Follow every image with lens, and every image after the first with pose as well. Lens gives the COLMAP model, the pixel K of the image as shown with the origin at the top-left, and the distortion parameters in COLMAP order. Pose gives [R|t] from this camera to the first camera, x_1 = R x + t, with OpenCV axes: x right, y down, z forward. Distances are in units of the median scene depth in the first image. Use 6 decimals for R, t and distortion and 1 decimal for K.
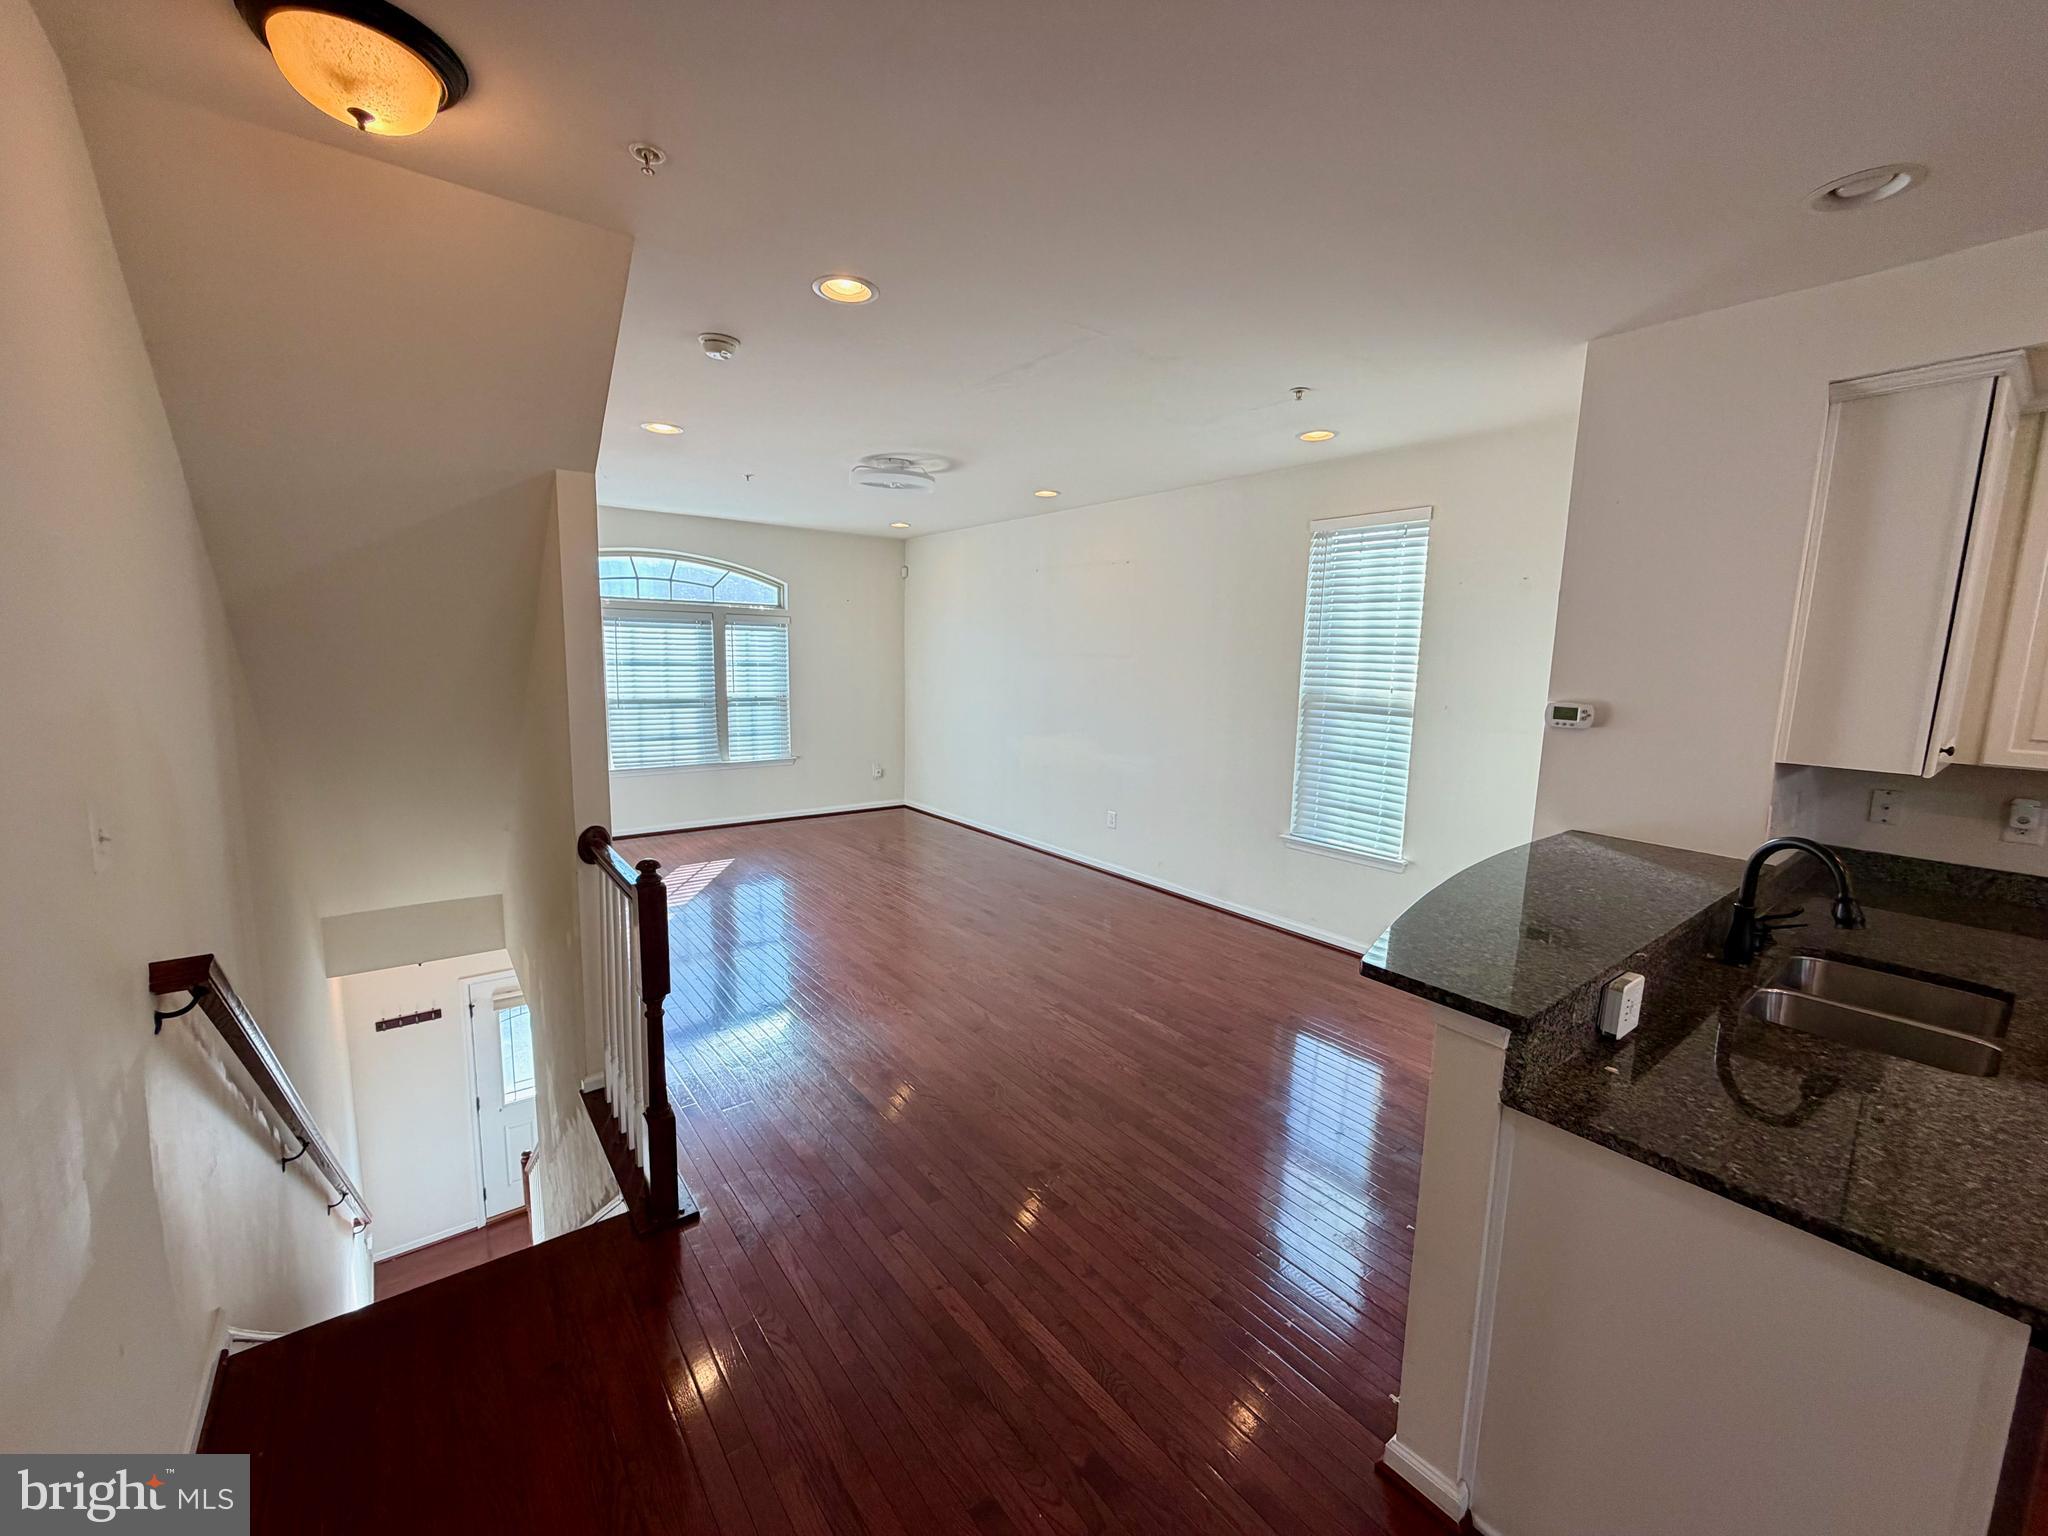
lens RADIAL K [[812.6, 0, 1016.5], [0, 812.6, 768.1], [0, 0, 1]] dist [-0.001555, 0.000050]
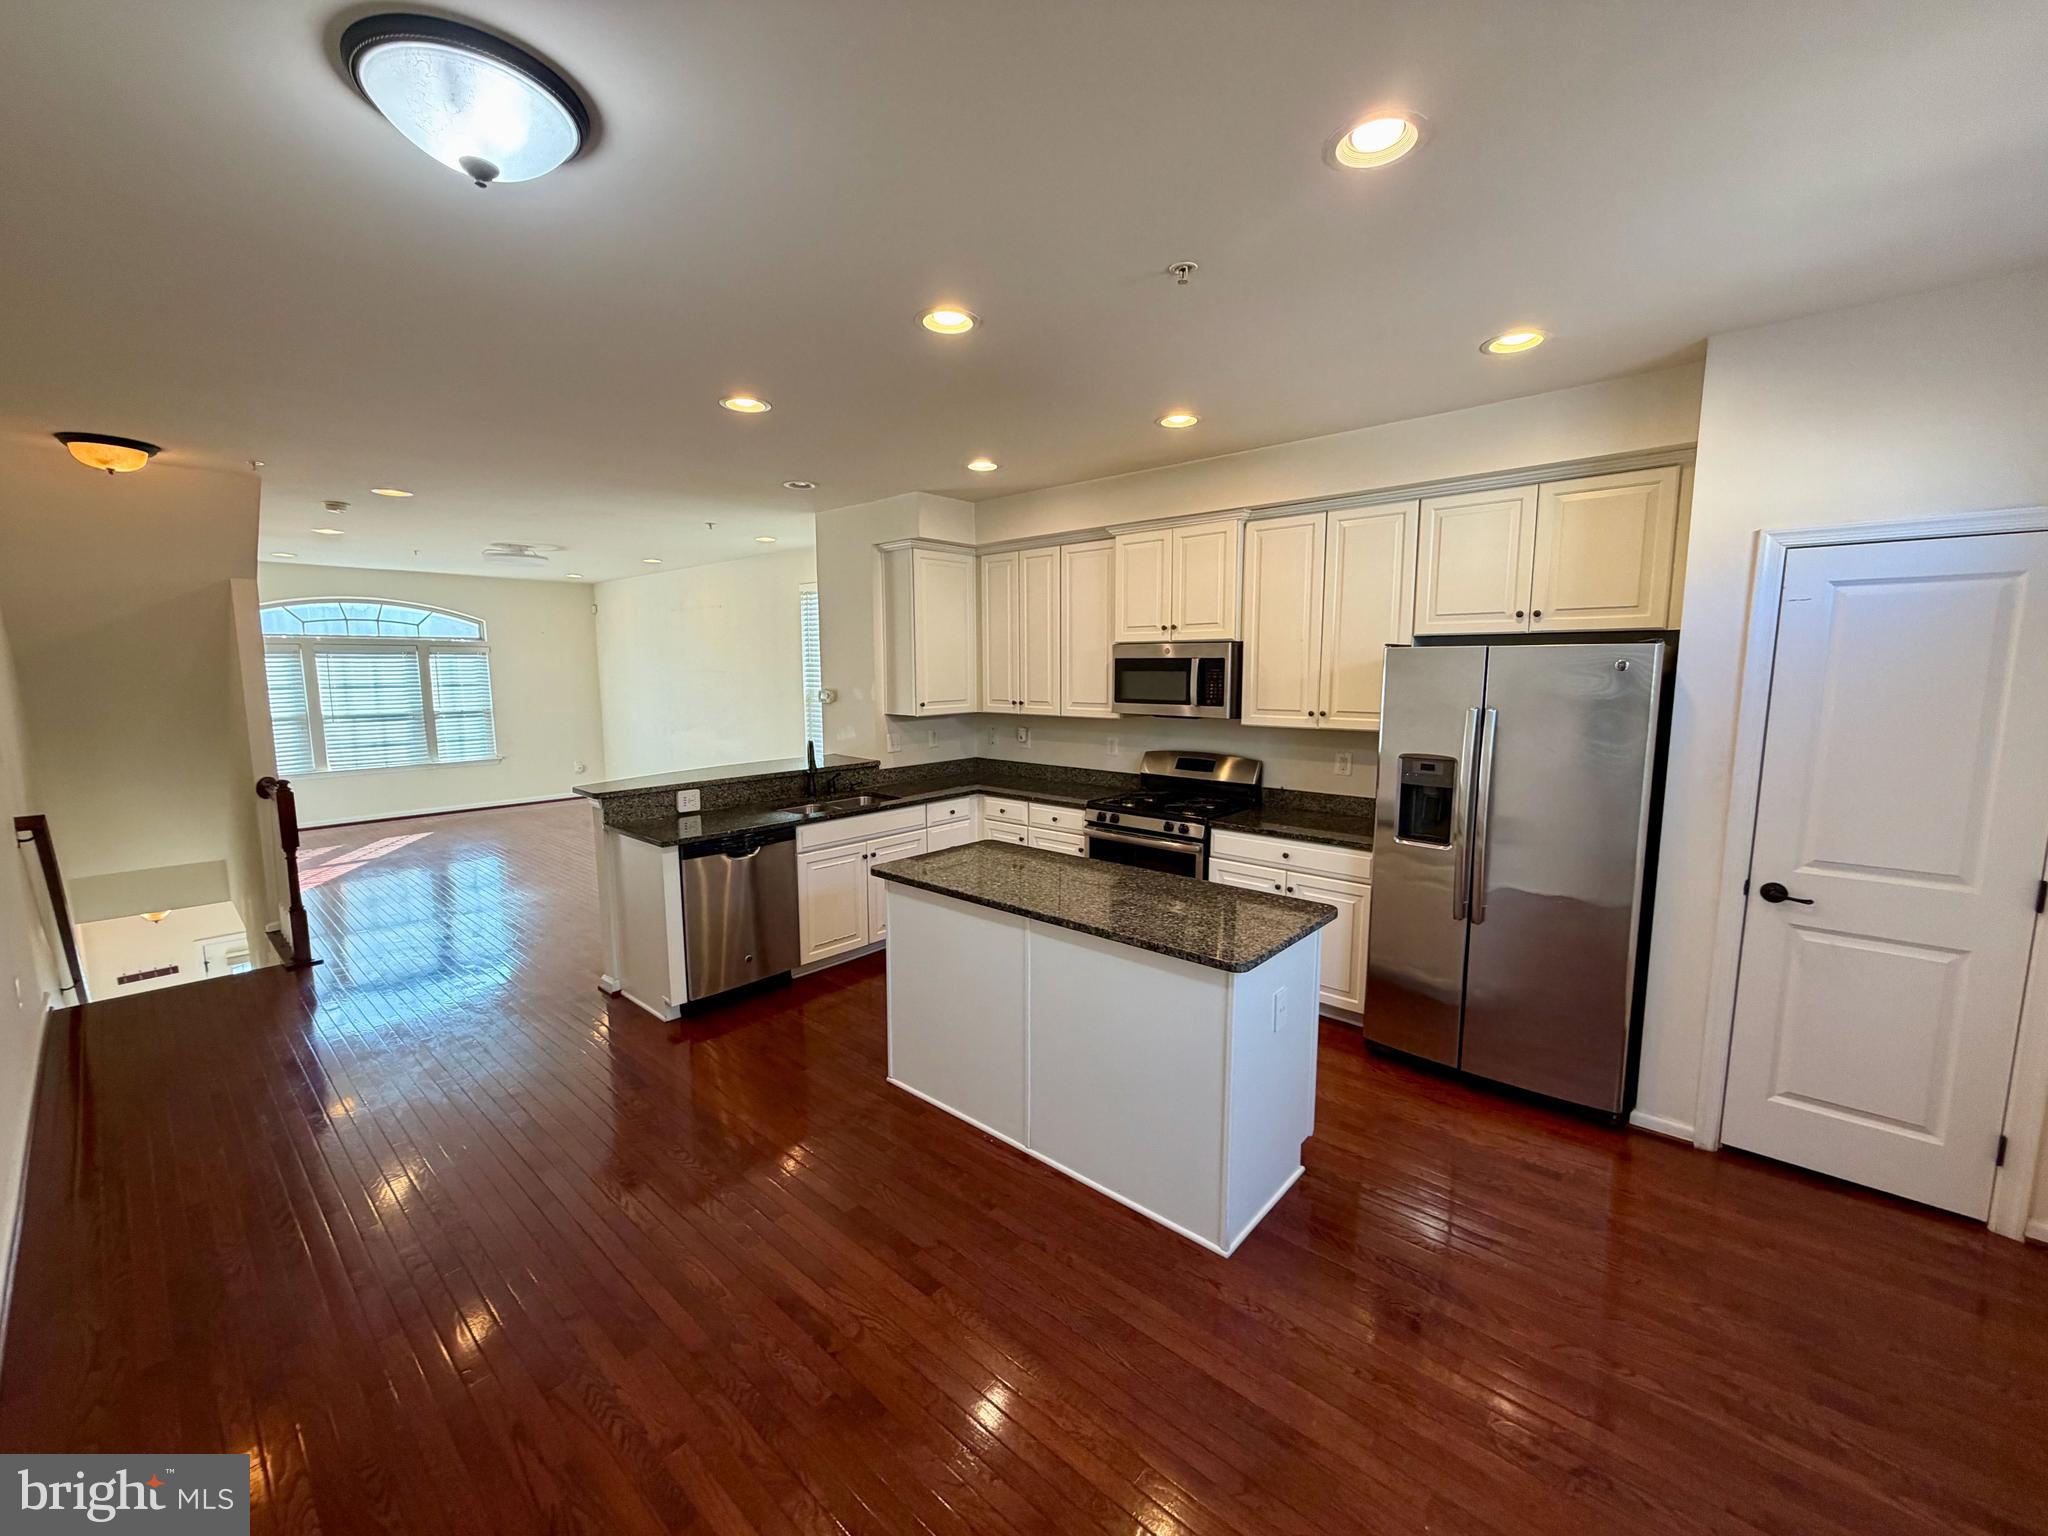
lens RADIAL K [[812.6, 0, 1016.9], [0, 812.6, 767.7], [0, 0, 1]] dist [-0.001555, 0.000050]
pose [[0.982059, -0.047741, 0.182428, 0.462491], [0.050753, 0.998641, -0.011874, 0.094657], [-0.181614, 0.020919, 0.983147, -0.626655]]
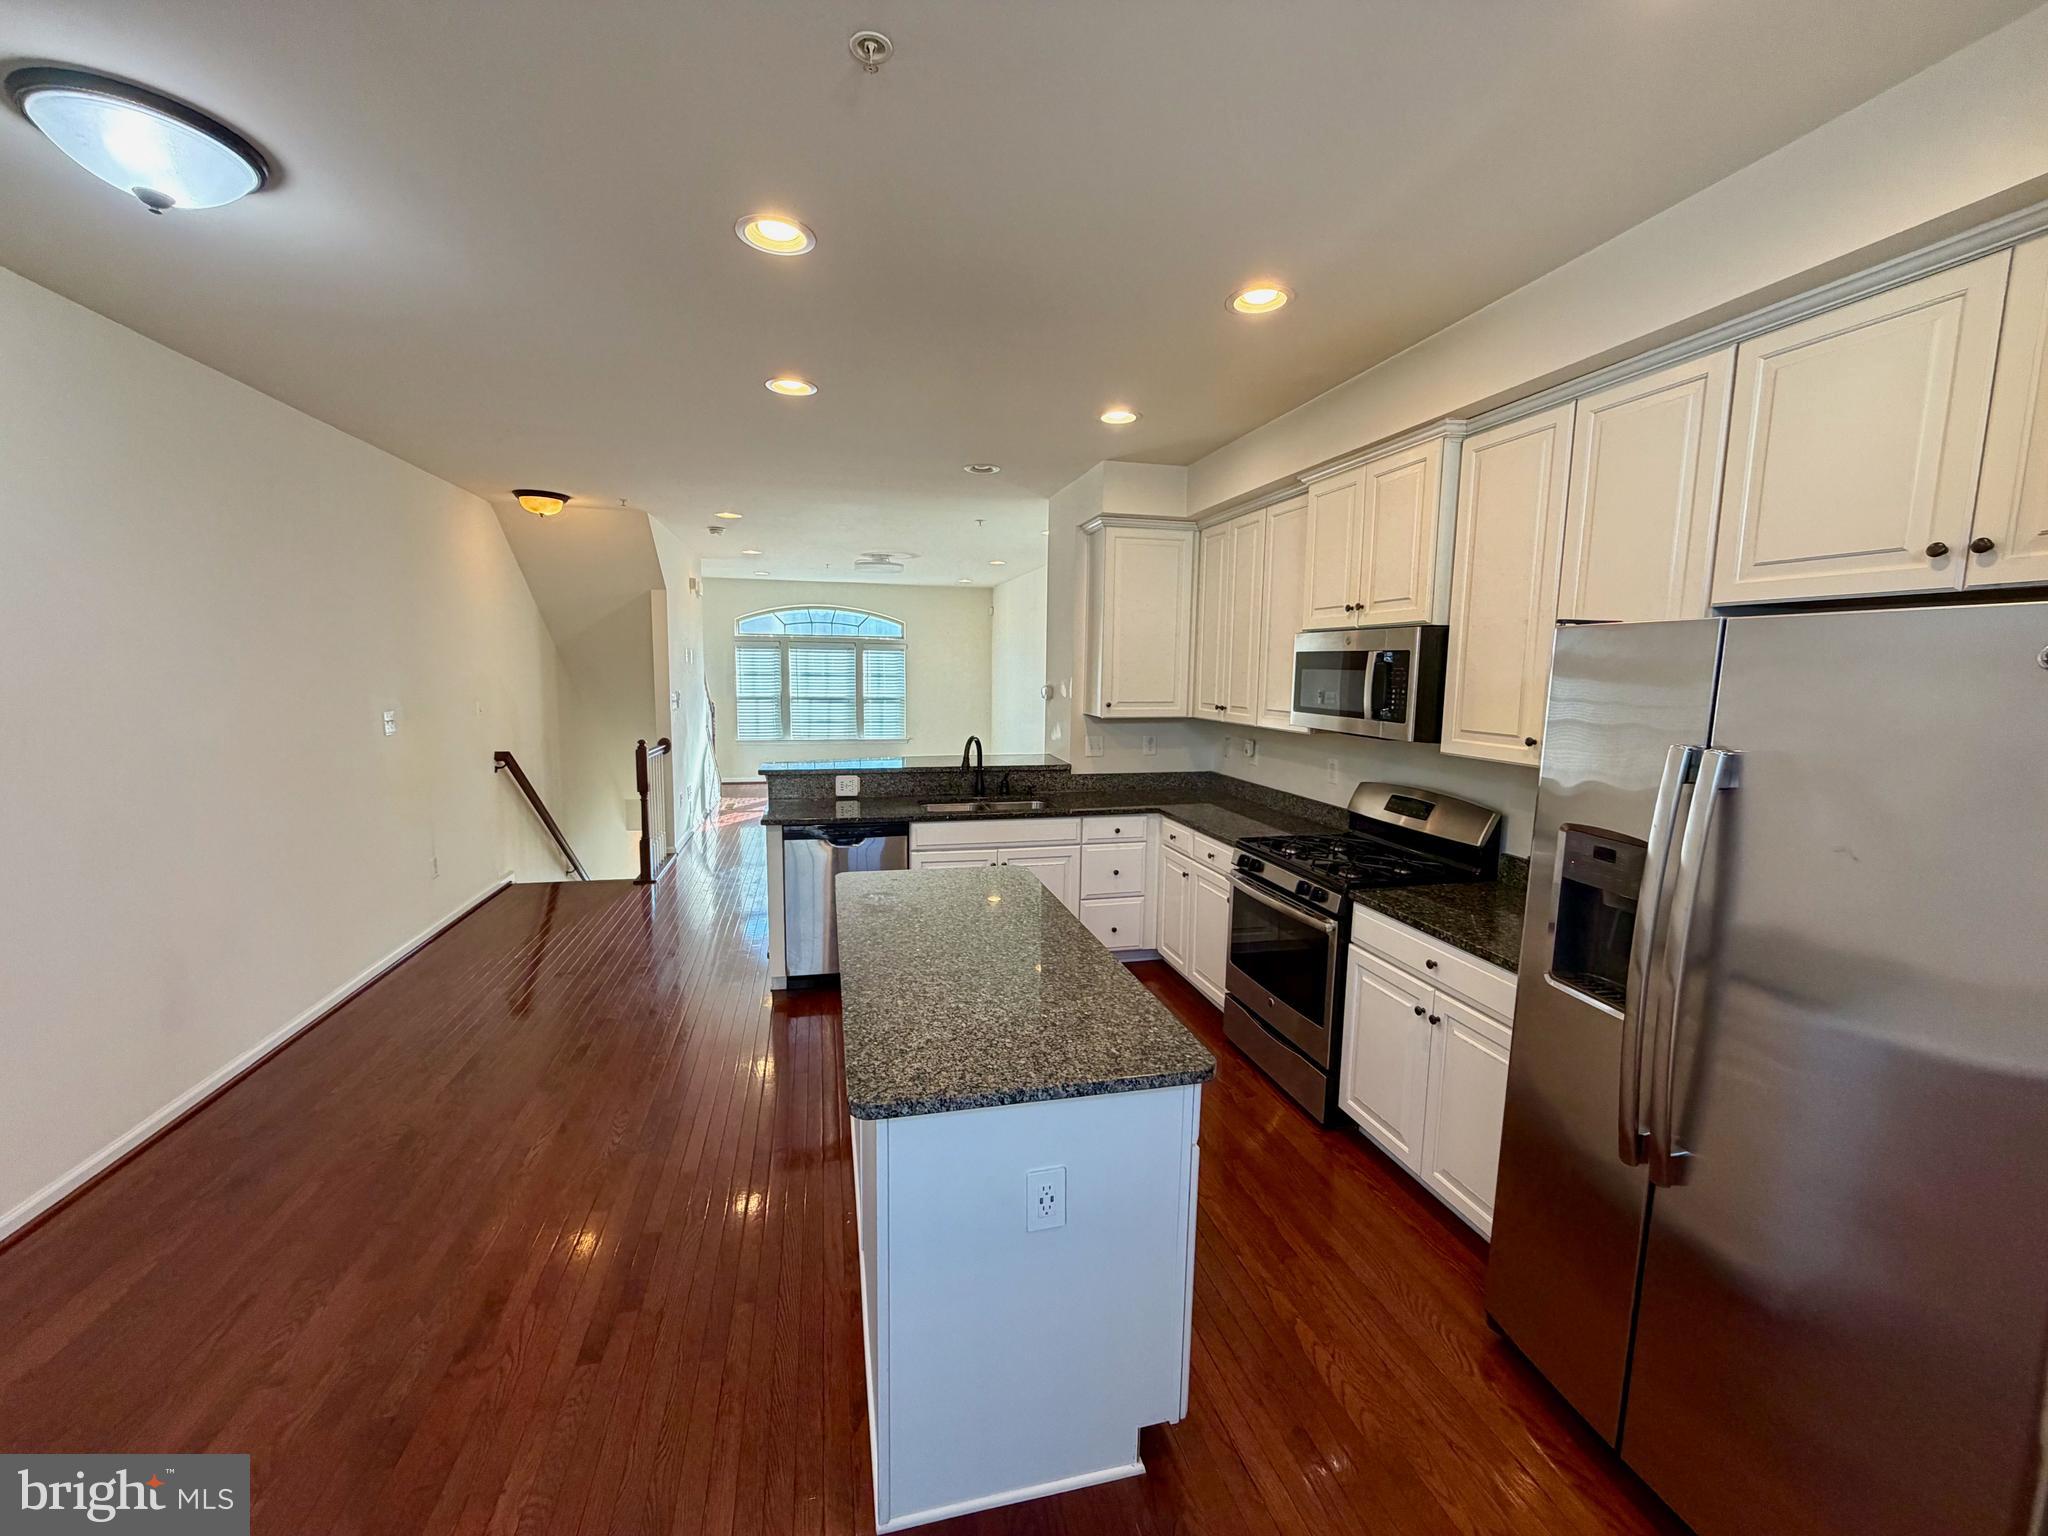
lens RADIAL K [[812.6, 0, 1017.2], [0, 812.6, 767.0], [0, 0, 1]] dist [-0.001555, 0.000050]
pose [[0.913789, 0.041780, -0.404034, 0.833722], [-0.052631, 0.998489, -0.015781, 0.084633], [0.402764, 0.035685, 0.914608, -0.447685]]
